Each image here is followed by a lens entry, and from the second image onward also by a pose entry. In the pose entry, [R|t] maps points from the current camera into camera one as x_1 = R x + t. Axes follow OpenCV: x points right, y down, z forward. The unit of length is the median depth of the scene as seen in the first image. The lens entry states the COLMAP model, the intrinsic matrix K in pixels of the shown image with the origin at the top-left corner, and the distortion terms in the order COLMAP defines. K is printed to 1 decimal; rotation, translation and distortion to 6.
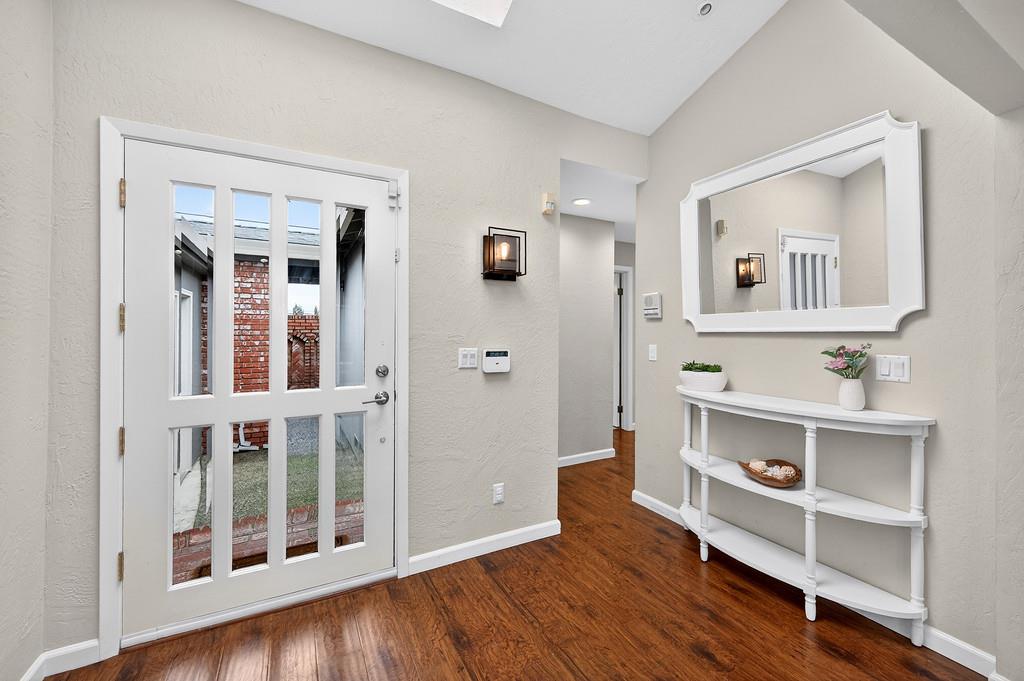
lens RADIAL K [[402.6, 0, 505.3], [0, 402.6, 327.2], [0, 0, 1]] dist [0.008471, -0.001408]
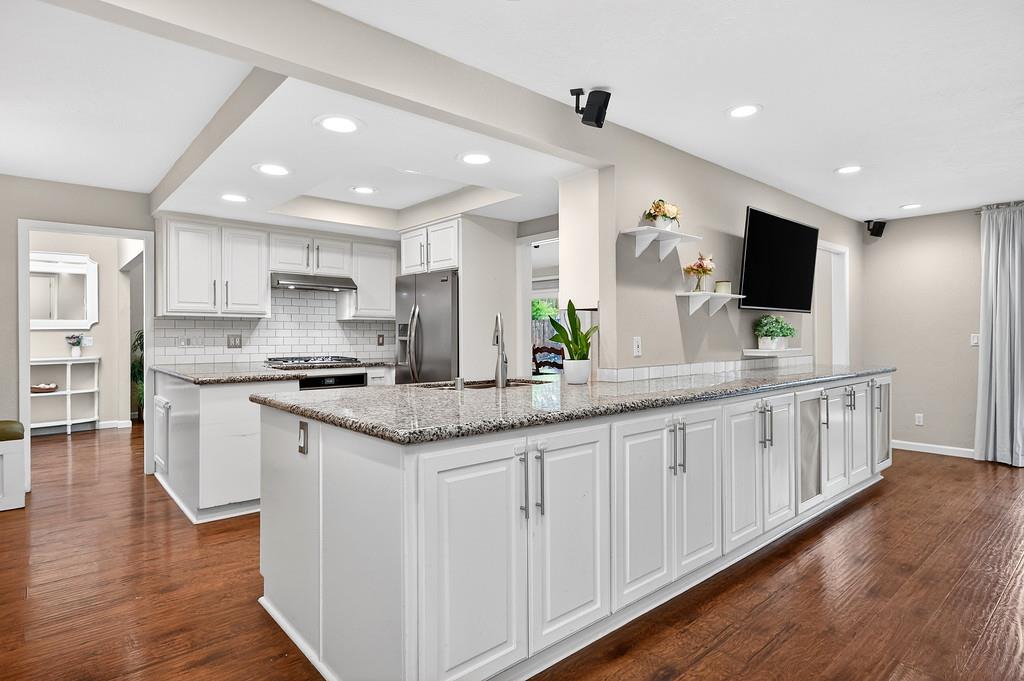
lens RADIAL K [[551.8, 0, 513.0], [0, 551.8, 336.1], [0, 0, 1]] dist [0.006692, 0.000715]
pose [[-0.227159, -0.007163, 0.973831, -3.328997], [-0.007895, 0.999954, 0.005514, 0.013511], [-0.973826, -0.006436, -0.227205, -0.991114]]
